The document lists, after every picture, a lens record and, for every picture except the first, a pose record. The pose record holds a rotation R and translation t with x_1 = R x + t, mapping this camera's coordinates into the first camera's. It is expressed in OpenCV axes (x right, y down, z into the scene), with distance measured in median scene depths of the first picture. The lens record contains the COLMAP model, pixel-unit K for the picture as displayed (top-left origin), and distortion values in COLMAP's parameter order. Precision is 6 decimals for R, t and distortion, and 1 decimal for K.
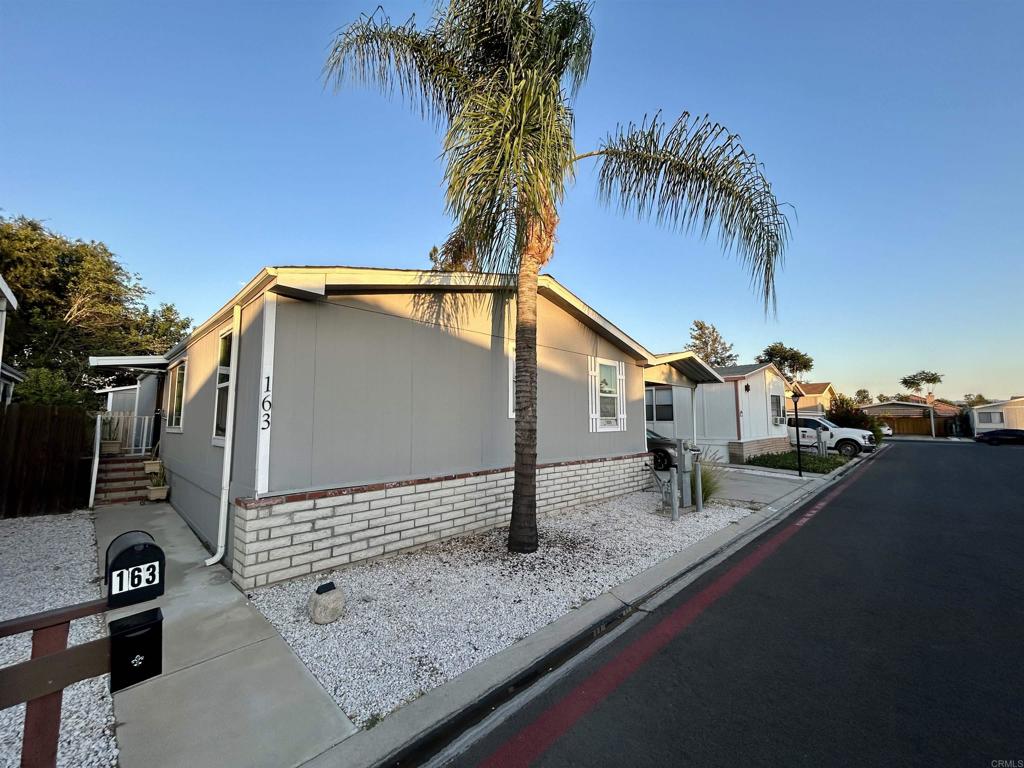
lens RADIAL K [[412.6, 0, 508.1], [0, 412.6, 387.0], [0, 0, 1]] dist [-0.003969, 0.000833]
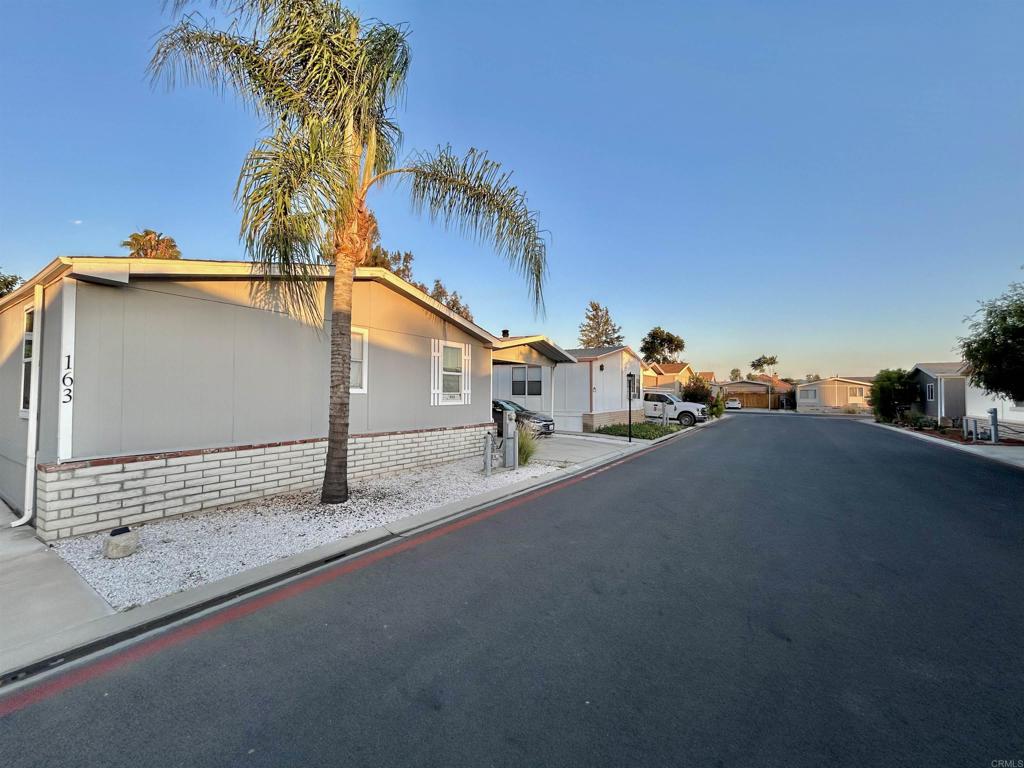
lens RADIAL K [[412.6, 0, 512.5], [0, 412.6, 386.9], [0, 0, 1]] dist [-0.003969, 0.000833]
pose [[0.977944, 0.011294, 0.208563, 0.278206], [-0.024829, 0.997743, 0.062392, -0.030640], [-0.207388, -0.066194, 0.976017, -0.260417]]
